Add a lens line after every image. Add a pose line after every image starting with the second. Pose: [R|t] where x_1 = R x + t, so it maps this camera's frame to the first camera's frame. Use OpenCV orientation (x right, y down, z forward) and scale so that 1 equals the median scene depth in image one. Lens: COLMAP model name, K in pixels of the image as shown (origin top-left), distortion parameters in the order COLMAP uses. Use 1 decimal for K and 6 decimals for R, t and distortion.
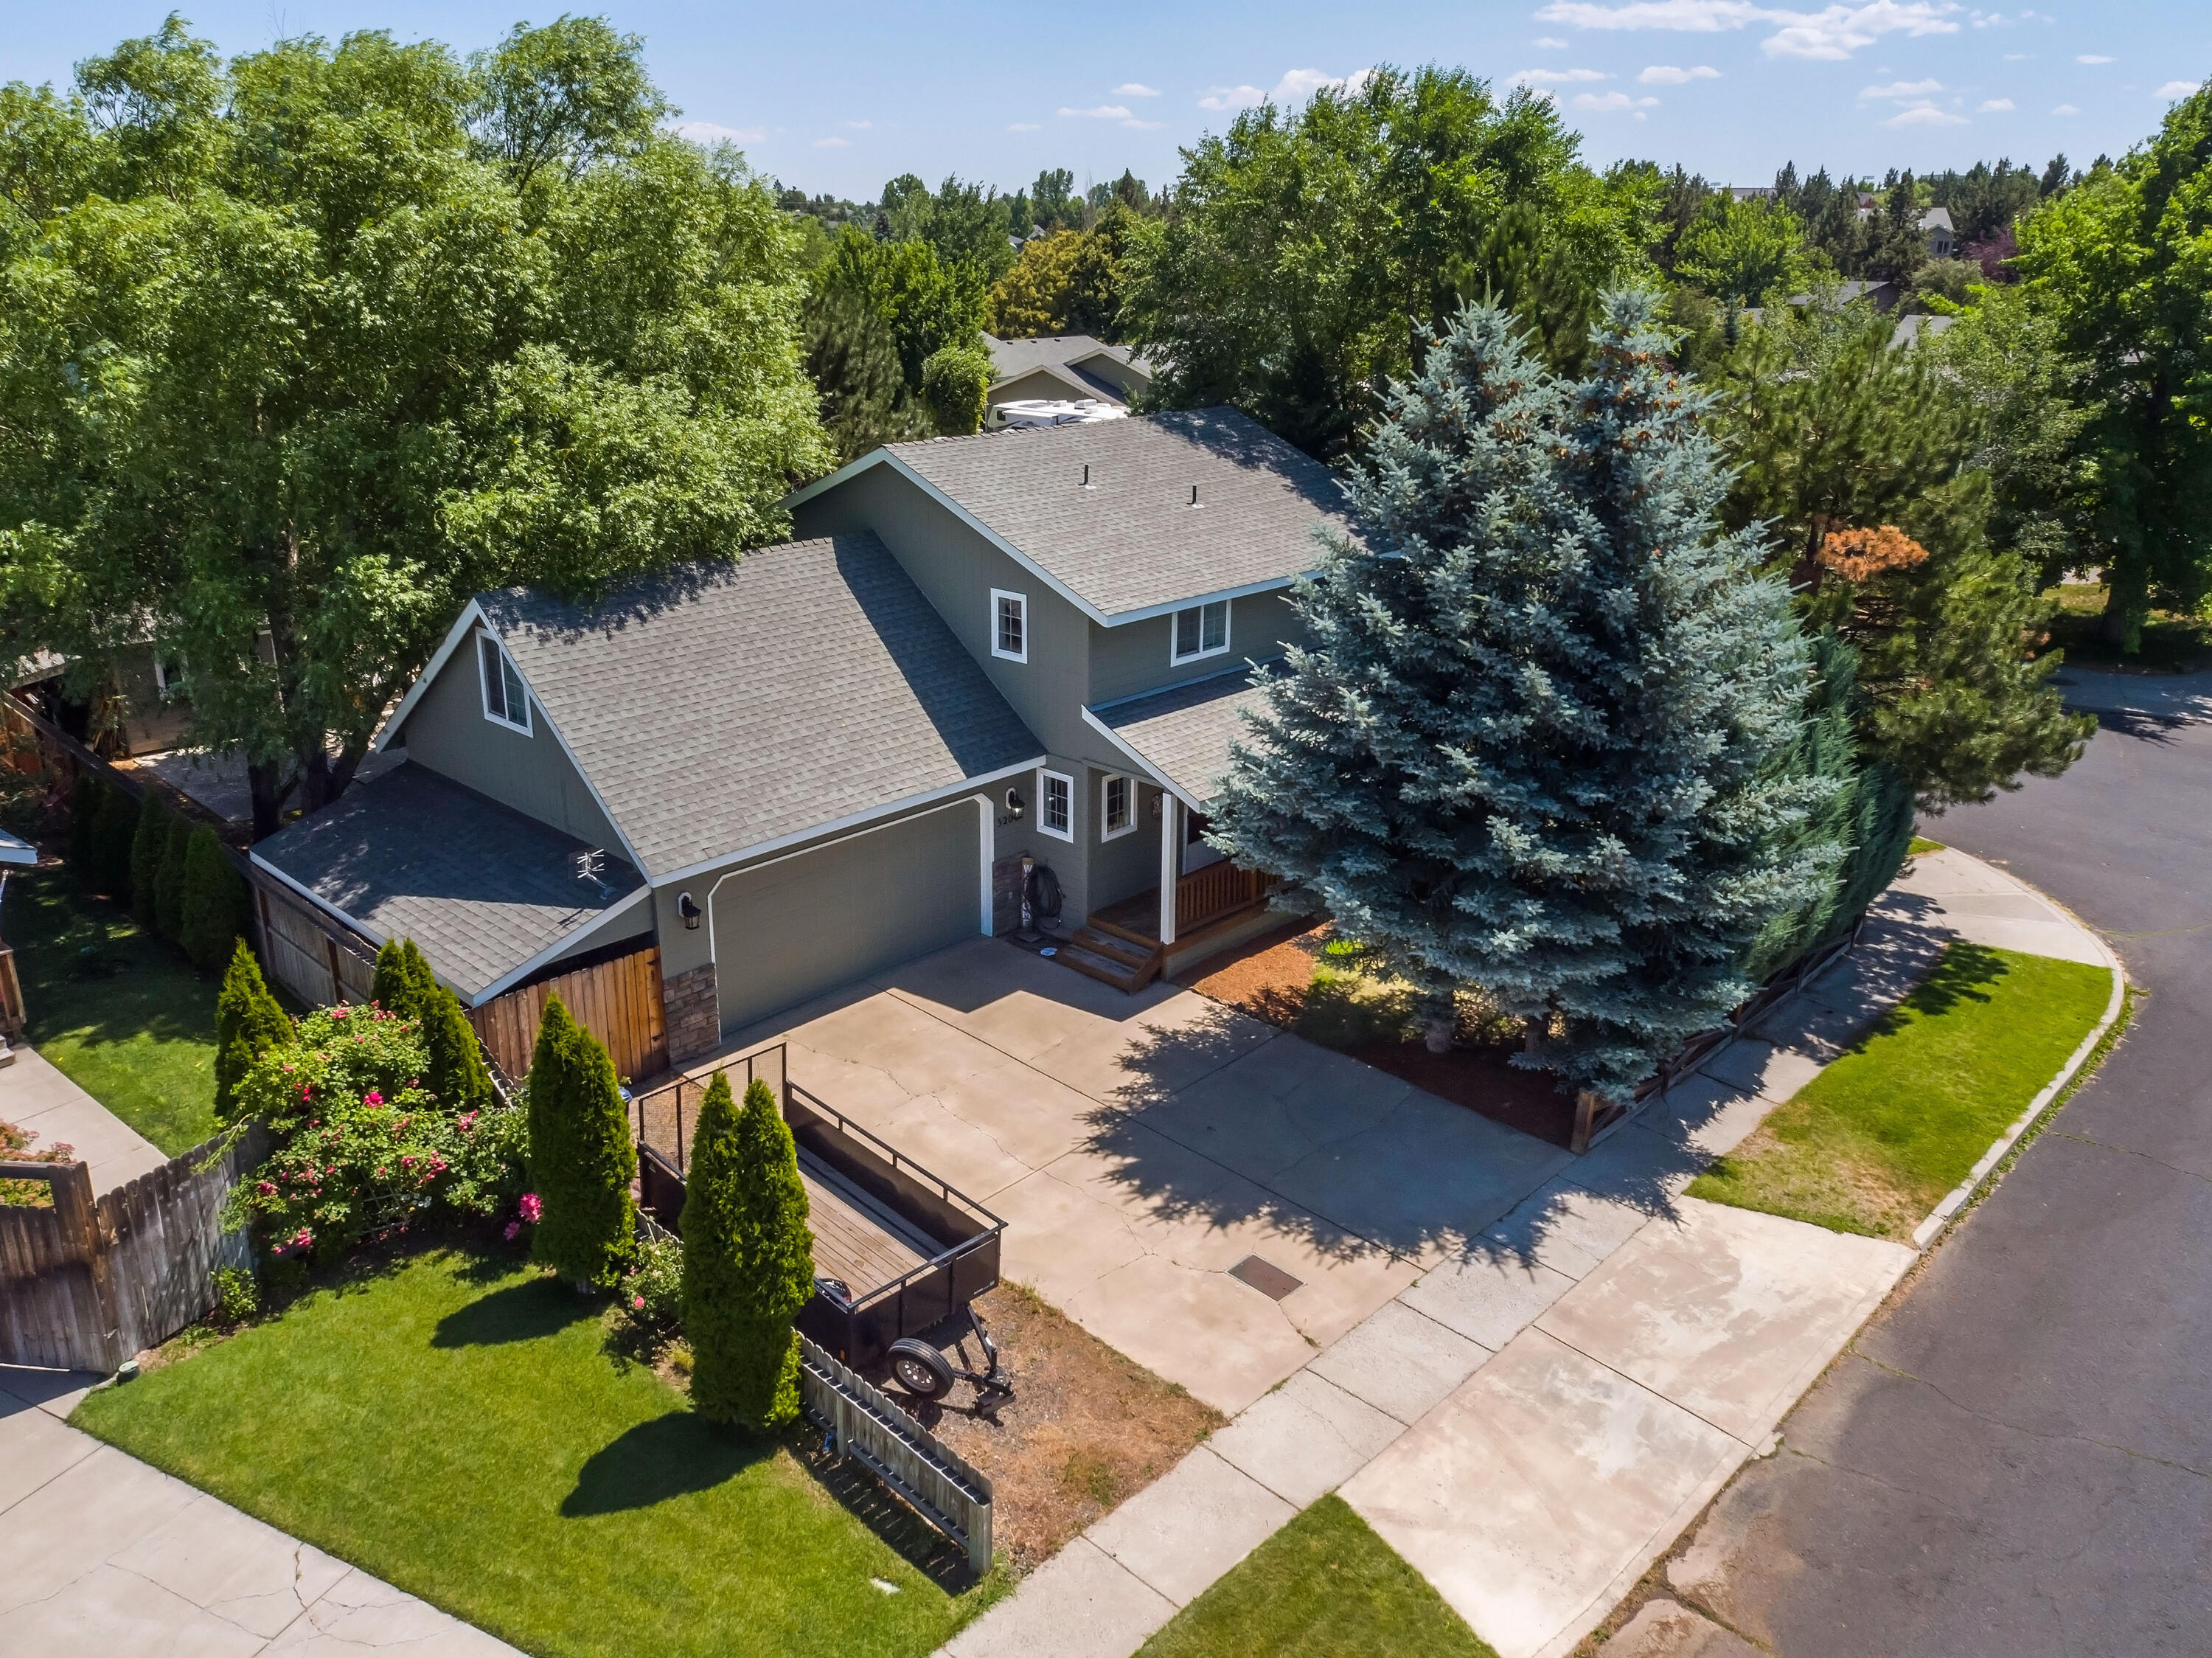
lens RADIAL K [[1640.6, 0, 1106.0], [0, 1640.6, 829.0], [0, 0, 1]] dist [-0.000546, 0.009120]
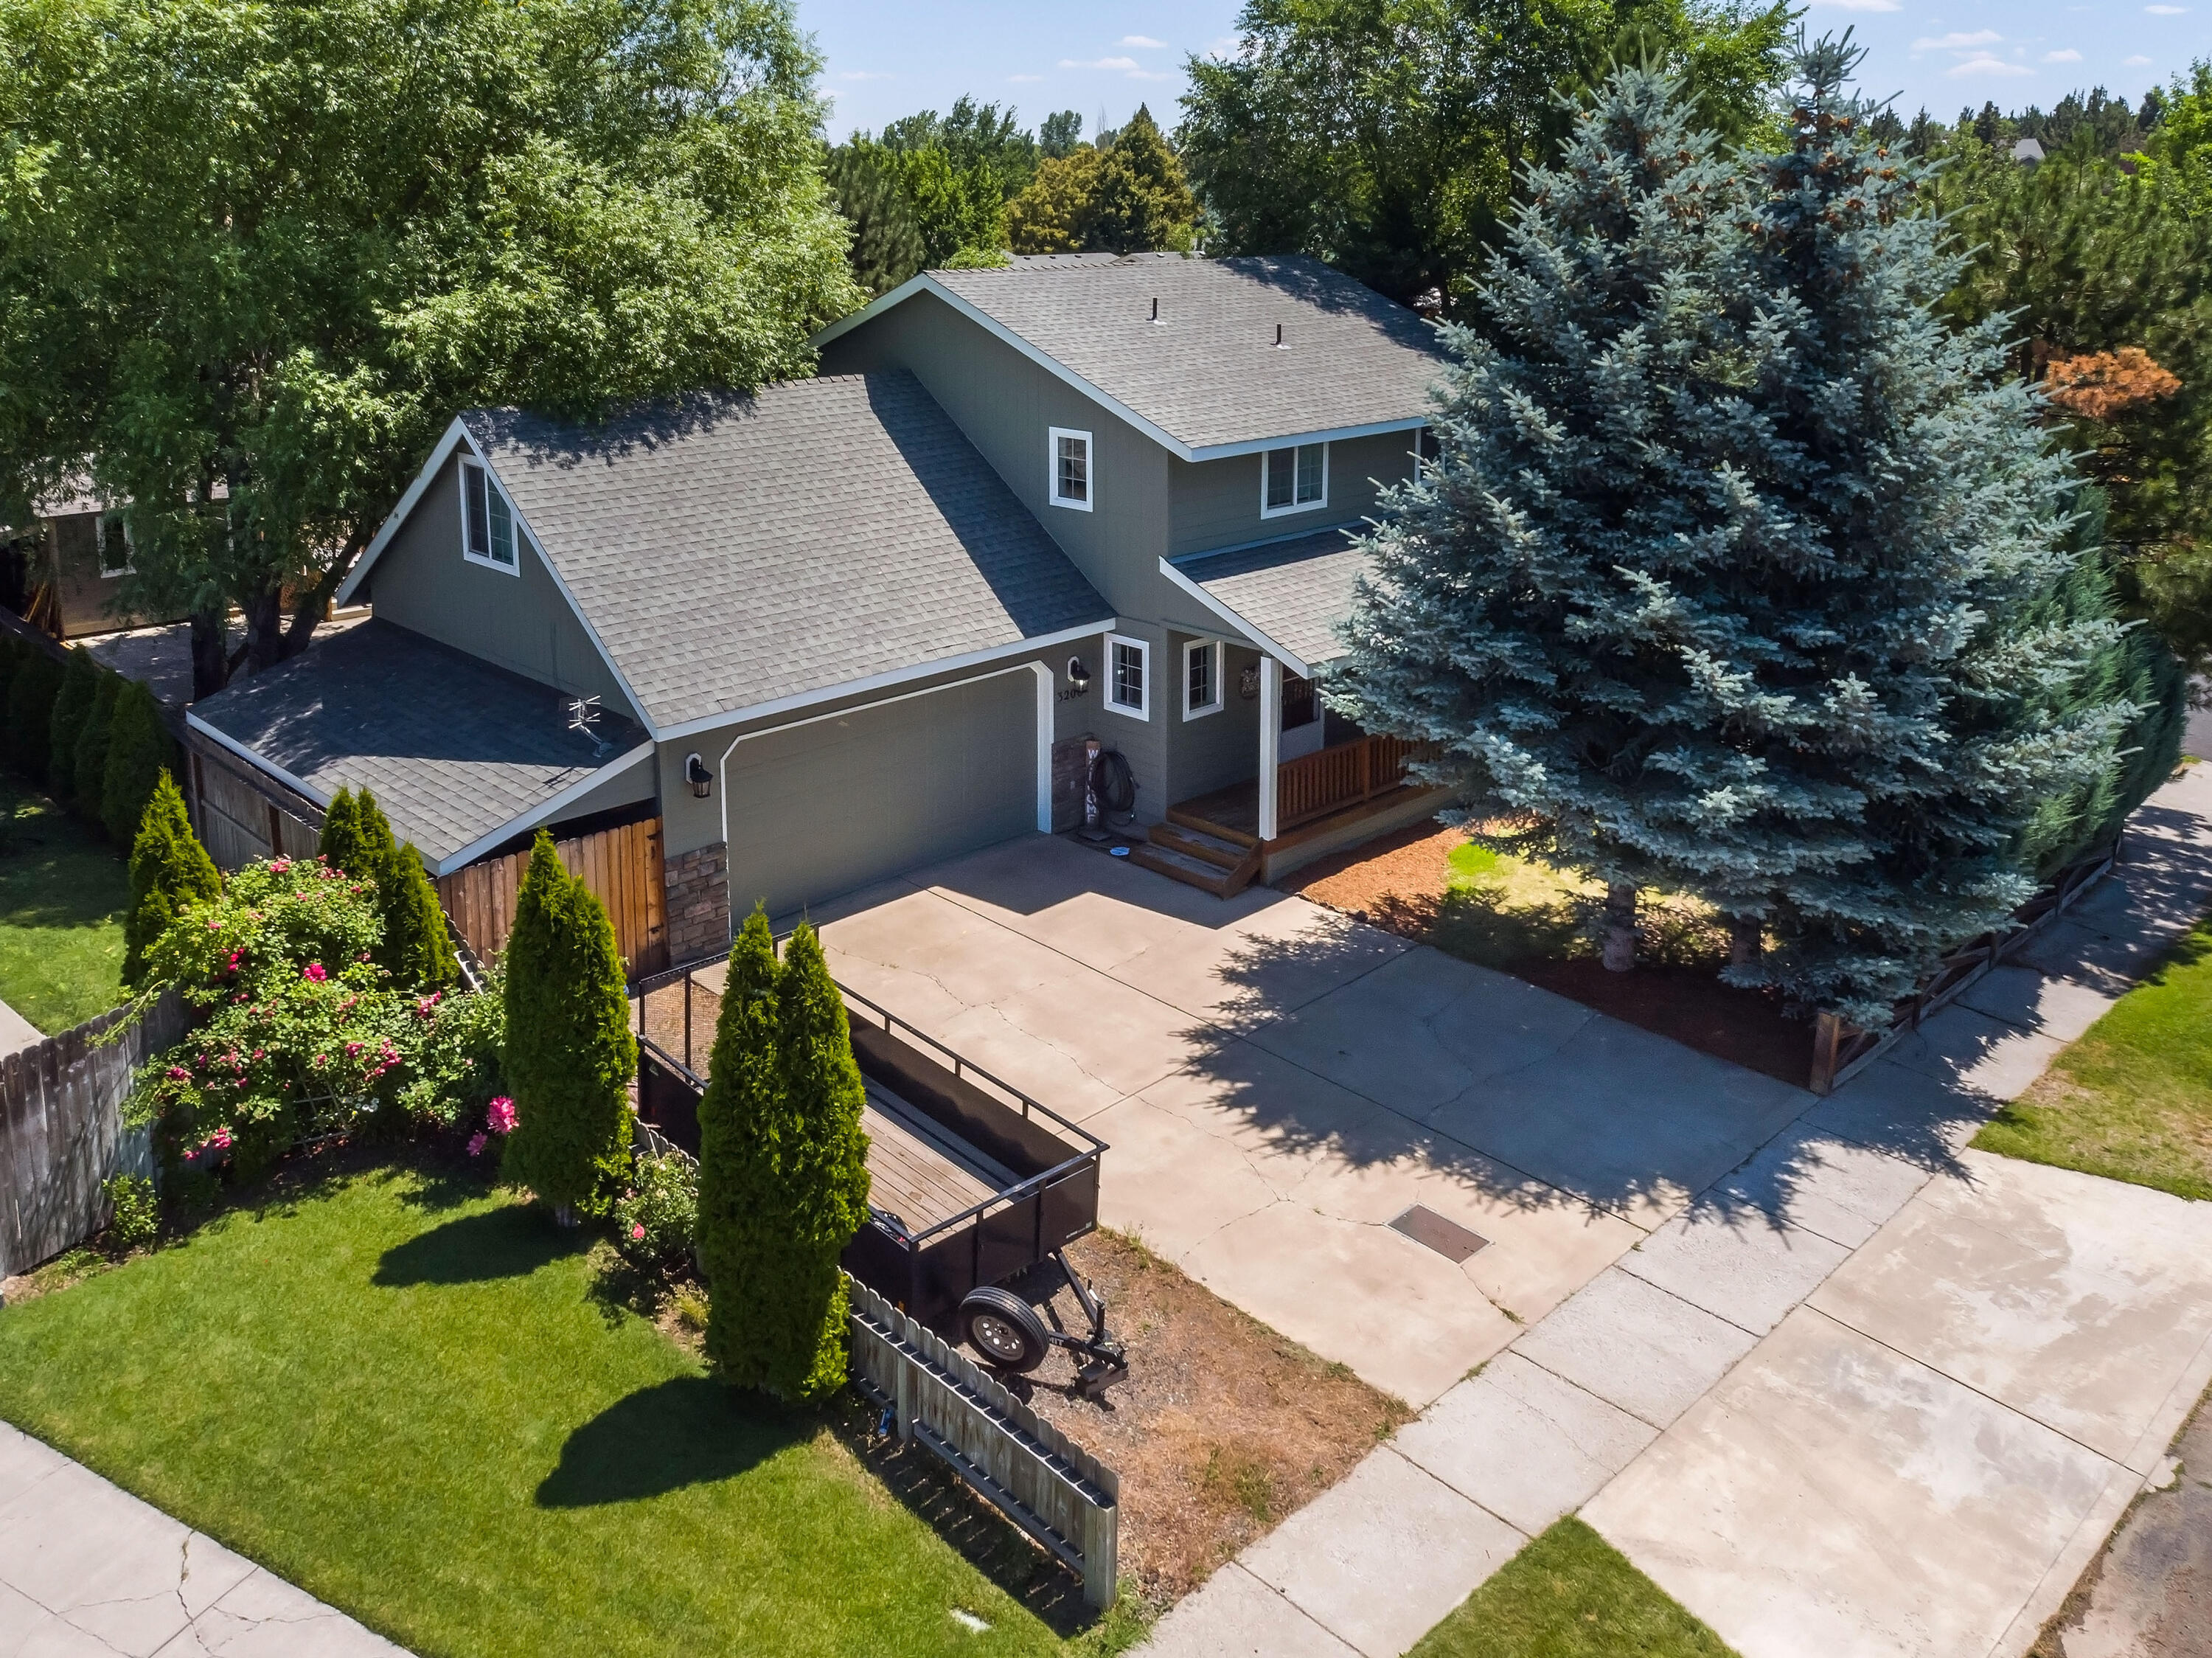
lens RADIAL K [[1778.5, 0, 997.6], [0, 1778.5, 619.4], [0, 0, 1]] dist [0.005221, -0.001196]
pose [[0.998234, 0.000302, -0.059412, -0.053202], [-0.007378, 0.992877, -0.118918, 0.080878], [0.058952, 0.119146, 0.991125, 0.118137]]
